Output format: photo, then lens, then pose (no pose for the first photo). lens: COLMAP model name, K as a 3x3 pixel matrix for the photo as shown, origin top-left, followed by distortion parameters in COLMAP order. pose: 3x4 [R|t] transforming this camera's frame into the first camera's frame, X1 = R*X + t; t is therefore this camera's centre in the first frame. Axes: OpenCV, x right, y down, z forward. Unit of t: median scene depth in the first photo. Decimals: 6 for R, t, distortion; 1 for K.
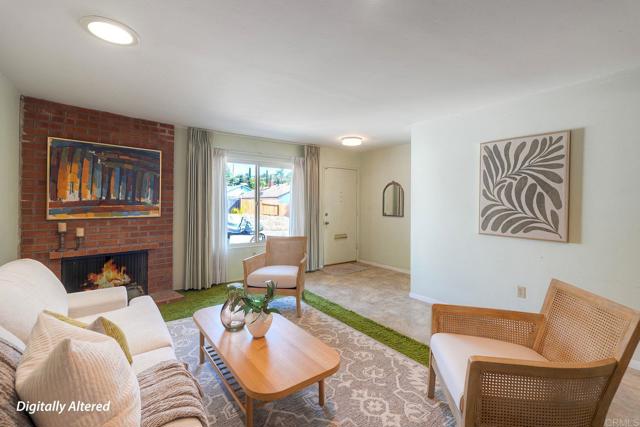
lens RADIAL K [[285.8, 0, 320.0], [0, 285.8, 213.5], [0, 0, 1]] dist [-0.001713, -0.000135]
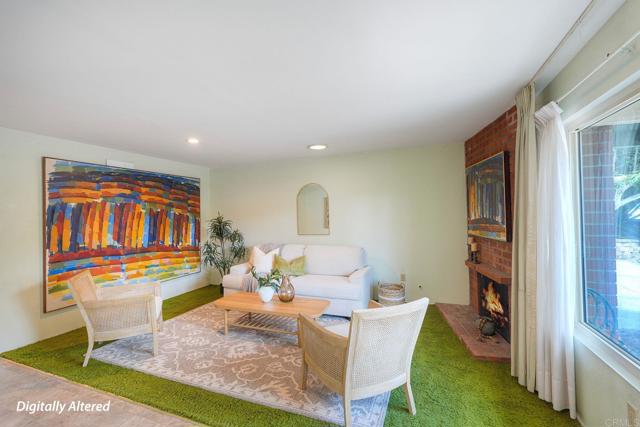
lens RADIAL K [[285.8, 0, 320.0], [0, 285.8, 213.5], [0, 0, 1]] dist [-0.001713, -0.000135]
pose [[-0.837717, 0.015054, -0.545898, 0.362287], [-0.004058, 0.999421, 0.033787, -0.132076], [0.546090, 0.030519, -0.837170, 2.094081]]
